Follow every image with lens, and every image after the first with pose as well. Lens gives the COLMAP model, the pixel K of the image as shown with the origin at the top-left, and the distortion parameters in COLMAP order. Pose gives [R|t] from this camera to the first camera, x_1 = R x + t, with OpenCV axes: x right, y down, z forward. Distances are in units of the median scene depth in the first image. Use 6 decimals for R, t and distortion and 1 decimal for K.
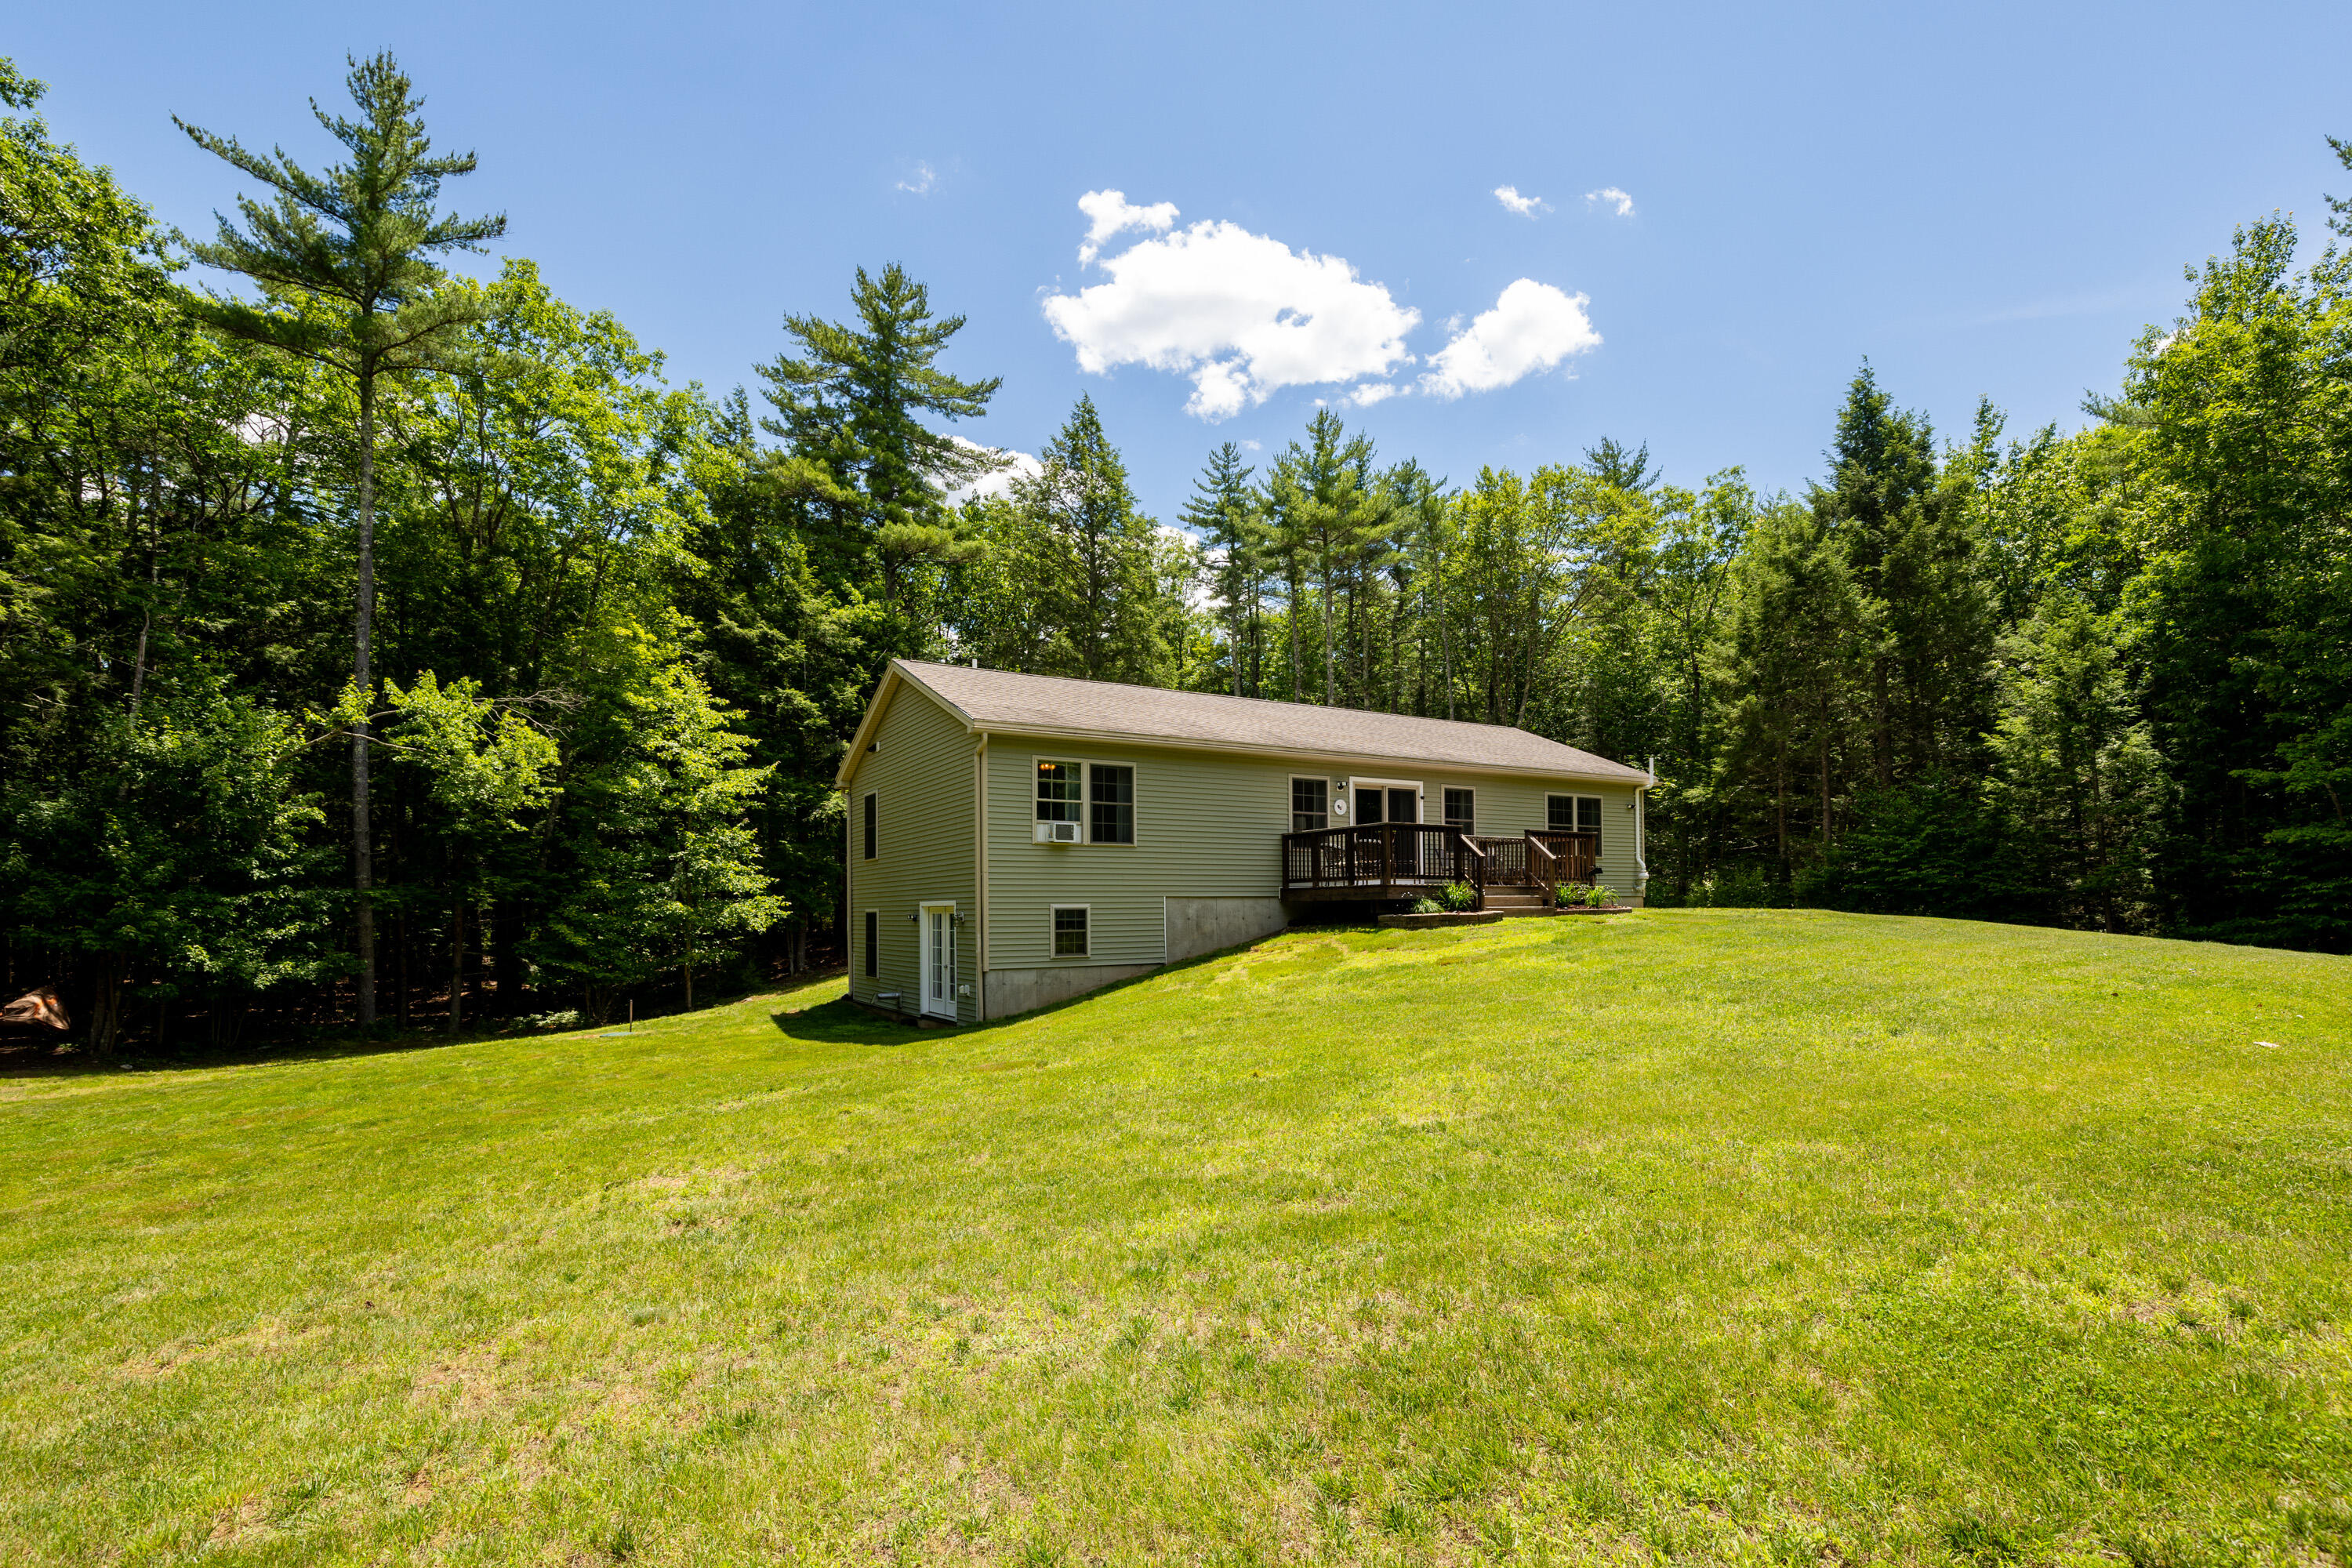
lens RADIAL K [[1074.8, 0, 1175.9], [0, 1074.8, 875.5], [0, 0, 1]] dist [-0.016915, 0.000017]
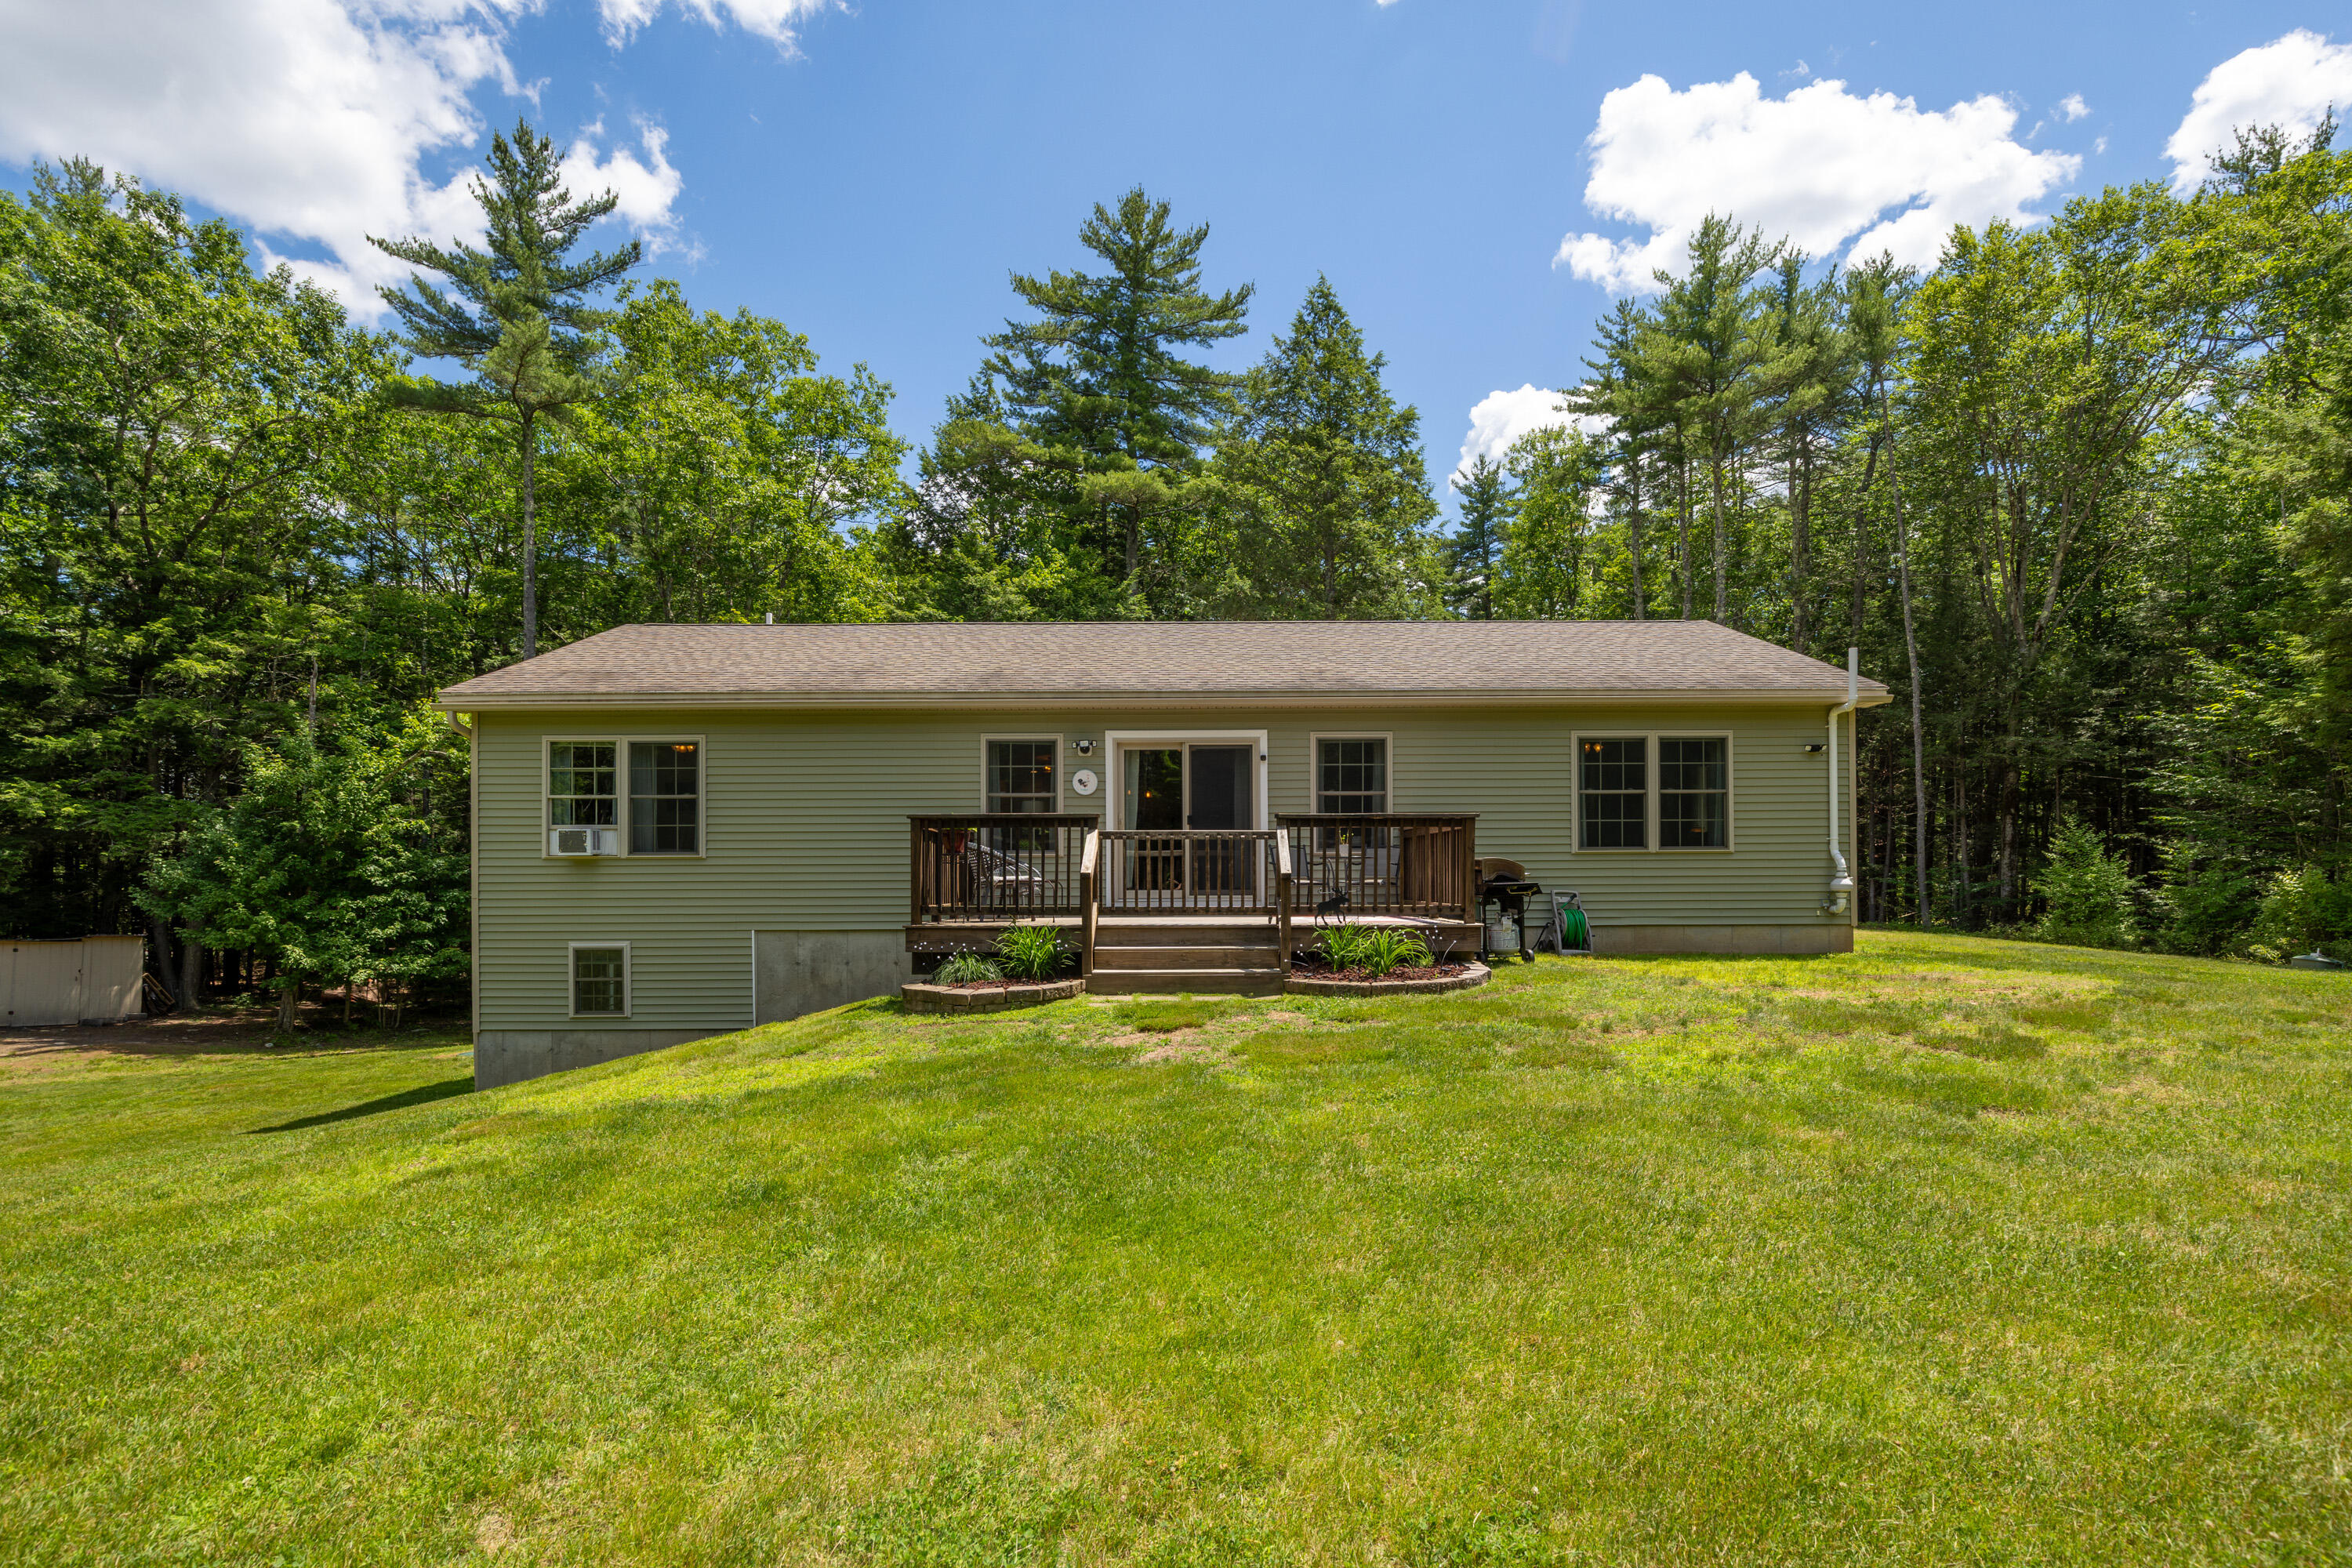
lens RADIAL K [[1074.8, 0, 1175.9], [0, 1074.8, 875.5], [0, 0, 1]] dist [-0.016915, 0.000017]
pose [[0.868790, -0.000543, -0.495180, 0.448789], [0.015242, 0.999555, 0.025647, -0.022679], [0.494946, -0.029829, 0.868412, 0.438215]]
